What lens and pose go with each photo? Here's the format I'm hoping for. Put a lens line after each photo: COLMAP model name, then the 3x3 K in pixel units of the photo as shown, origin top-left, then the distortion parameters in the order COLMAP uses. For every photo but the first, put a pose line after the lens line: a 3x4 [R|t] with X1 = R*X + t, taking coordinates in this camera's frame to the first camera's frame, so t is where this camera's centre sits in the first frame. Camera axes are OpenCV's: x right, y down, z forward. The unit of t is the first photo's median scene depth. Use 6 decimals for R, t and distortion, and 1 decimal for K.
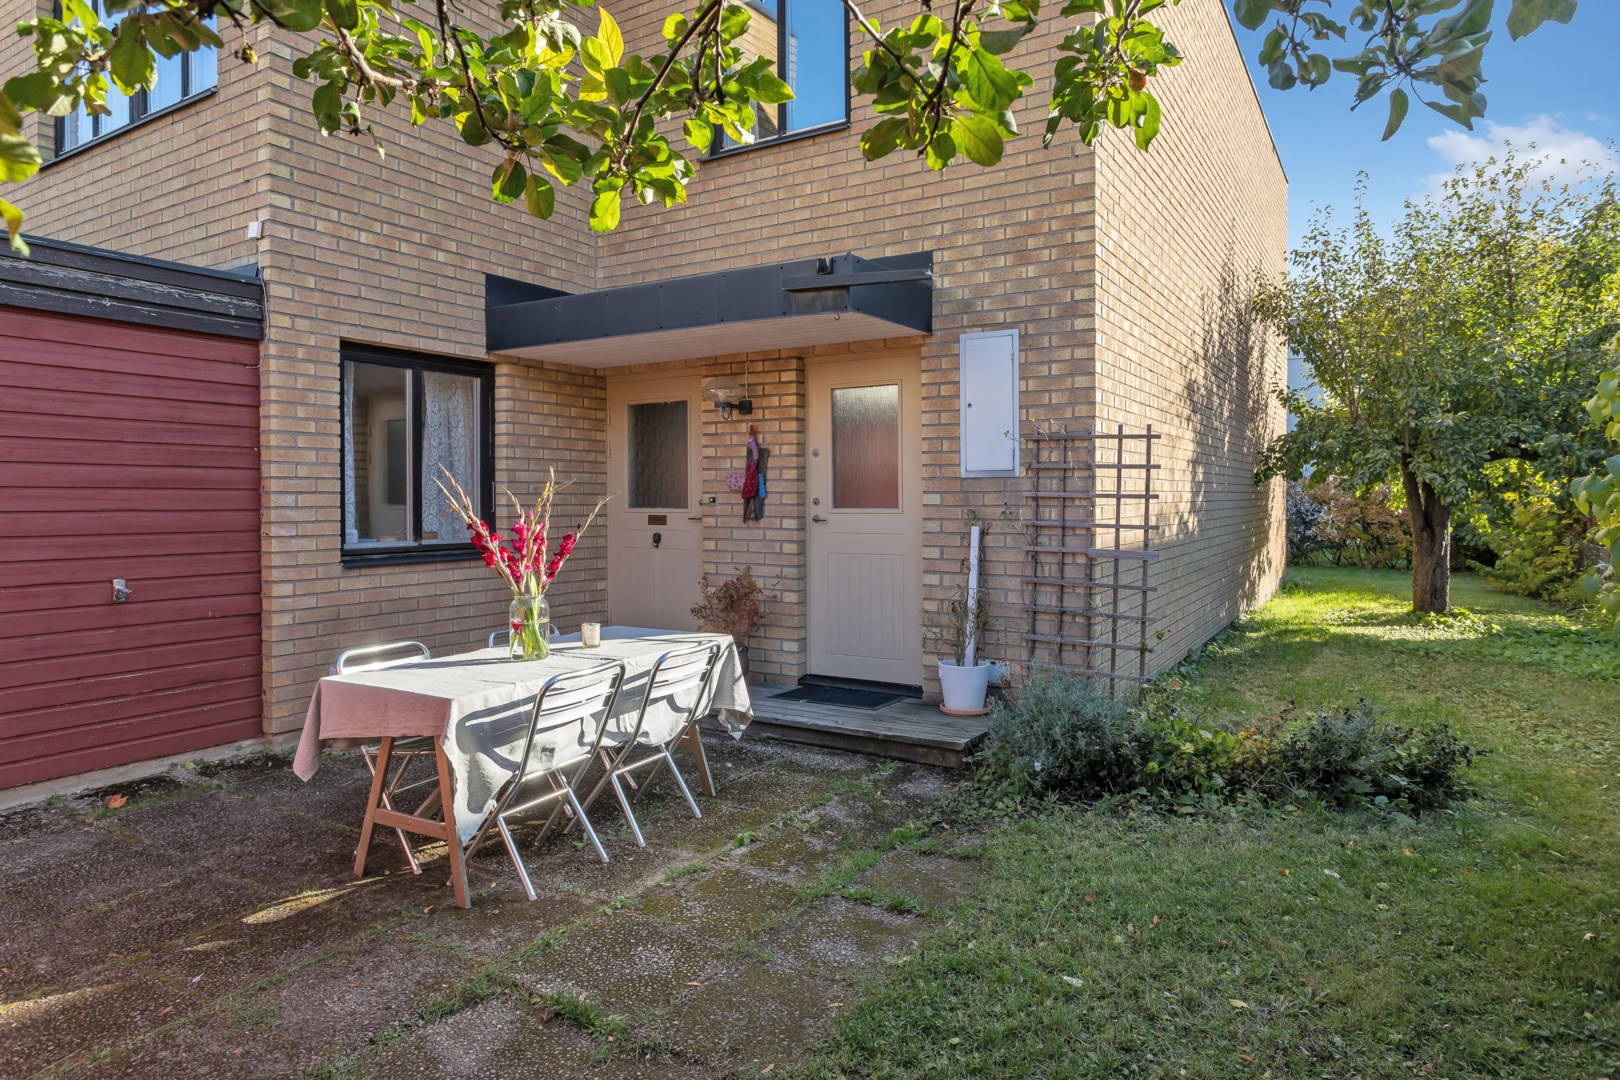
lens RADIAL K [[975.4, 0, 800.3], [0, 975.4, 507.8], [0, 0, 1]] dist [-0.011877, 0.004131]
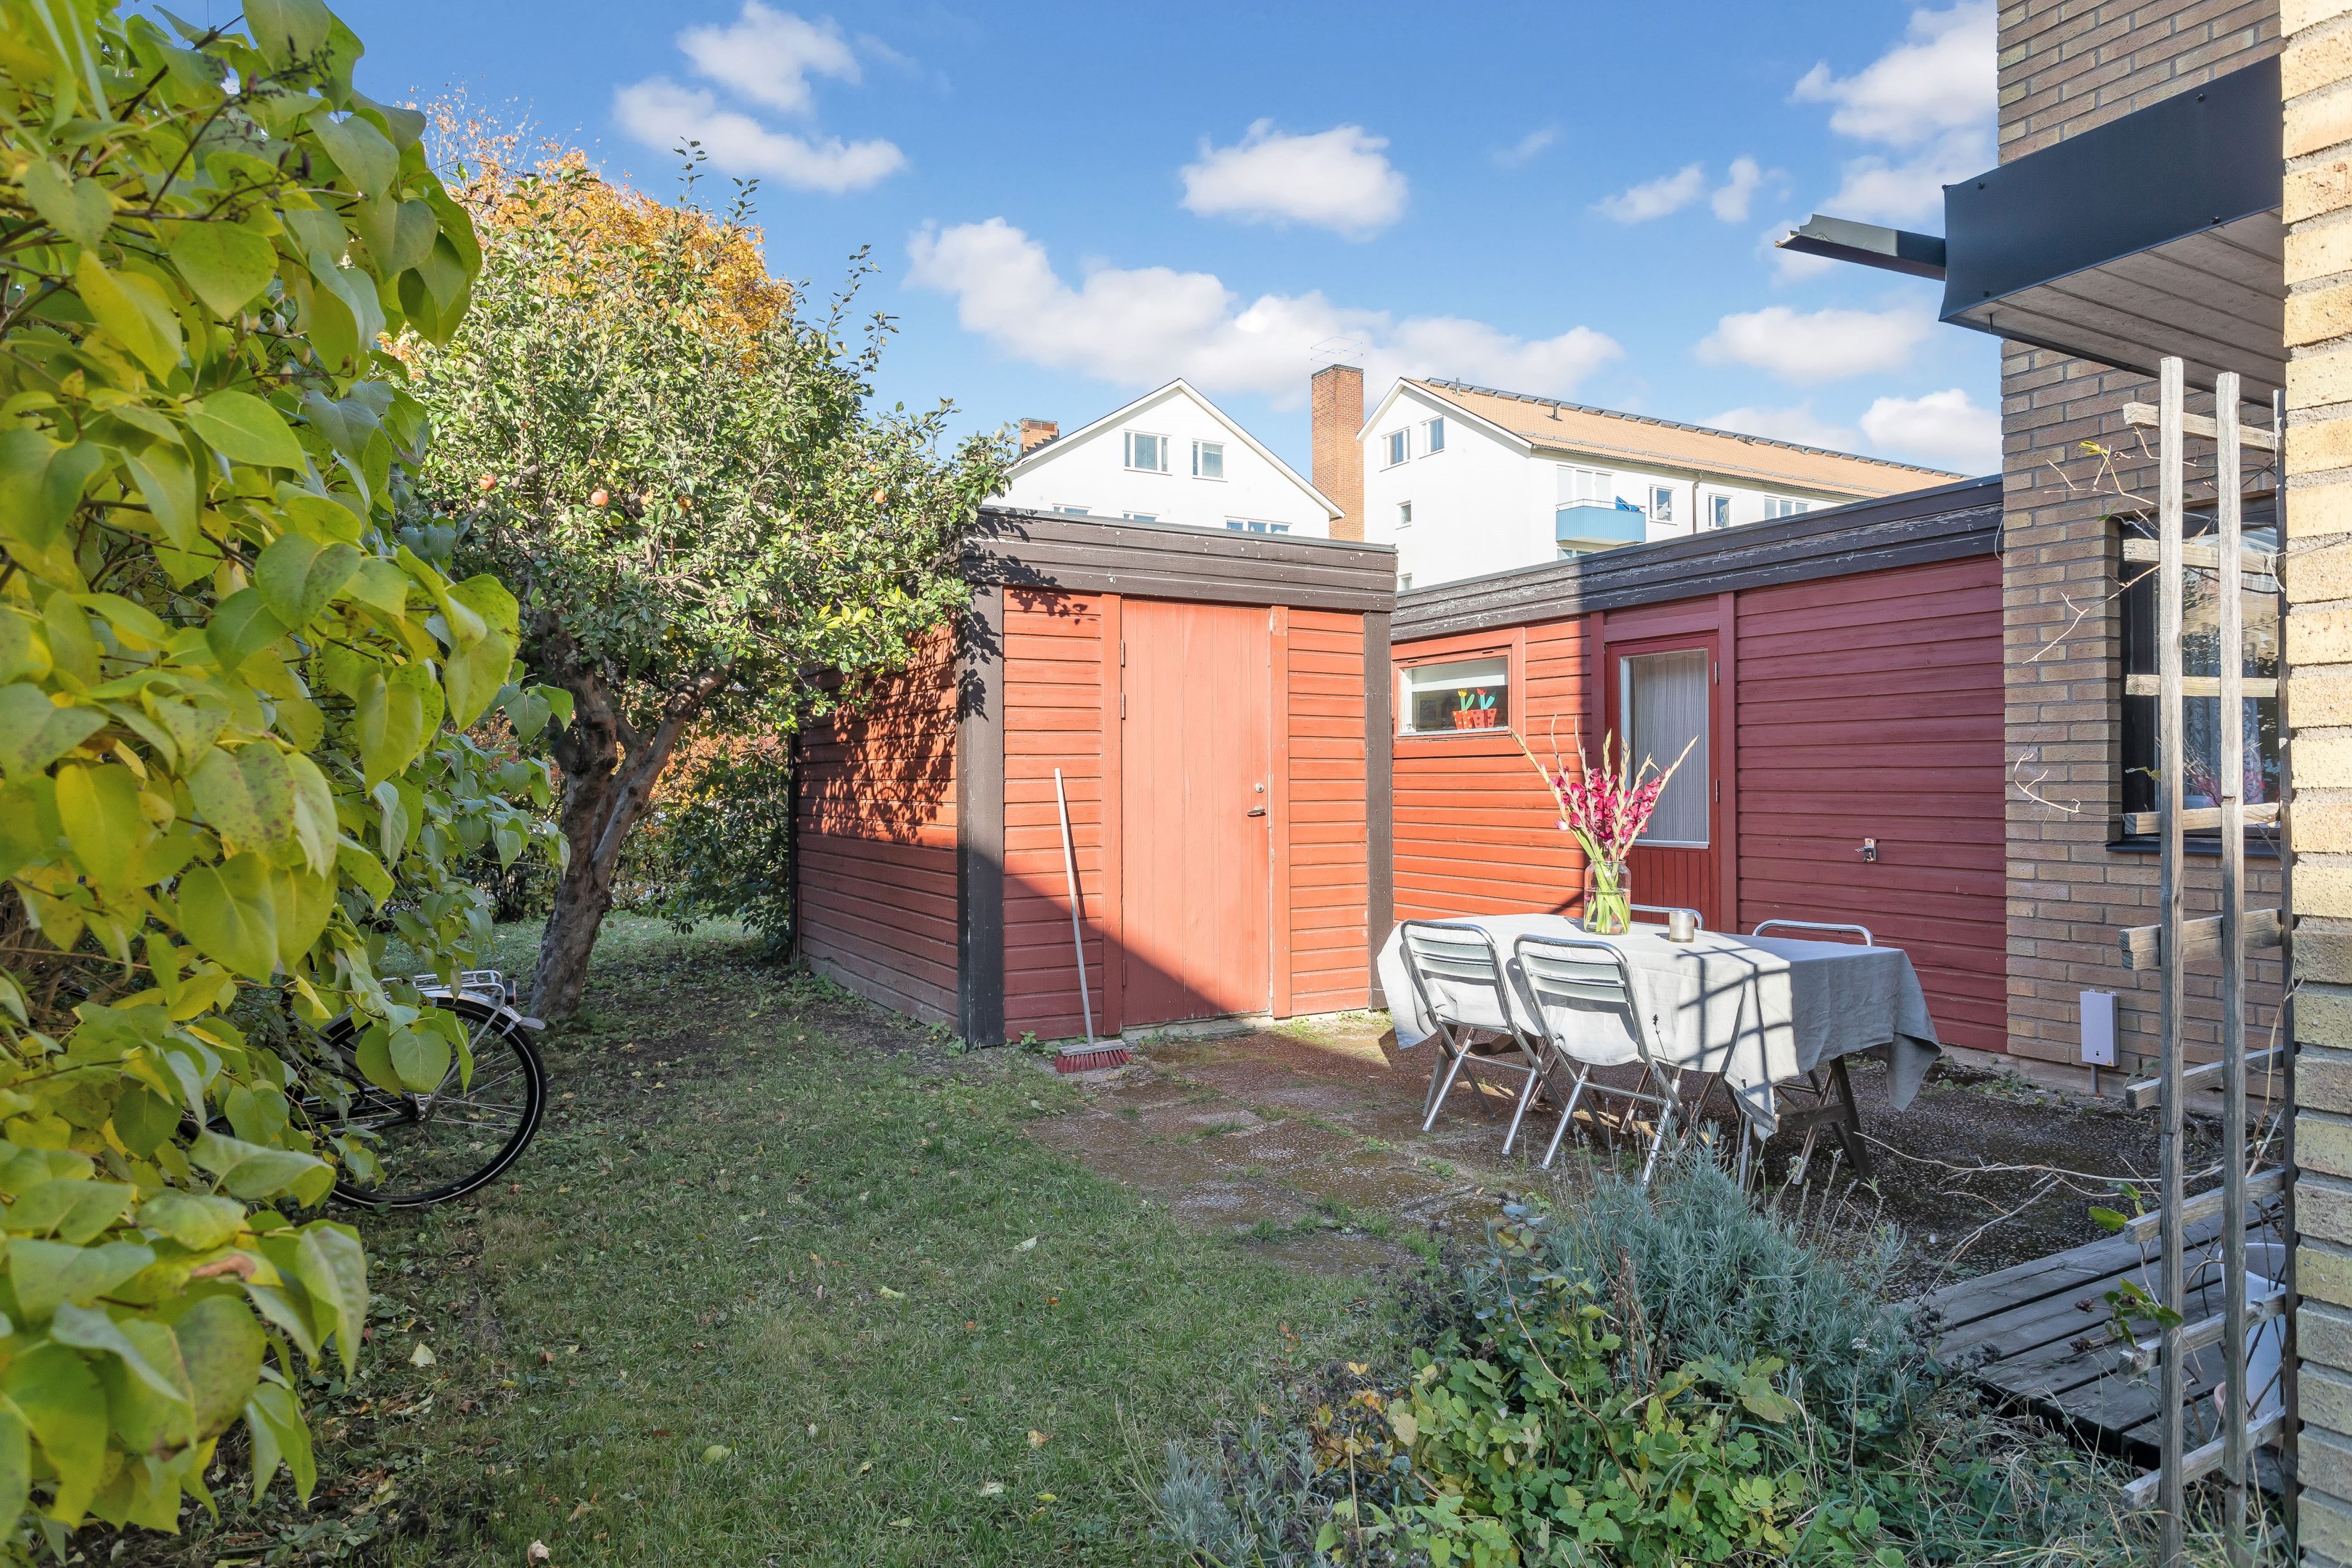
lens RADIAL K [[1416.1, 0, 1183.7], [0, 1416.1, 775.8], [0, 0, 1]] dist [-0.011877, 0.004131]
pose [[-0.484466, 0.001429, -0.874809, 0.768792], [-0.001269, 0.999996, 0.002336, 0.007881], [0.874809, 0.002242, -0.484462, 0.970288]]
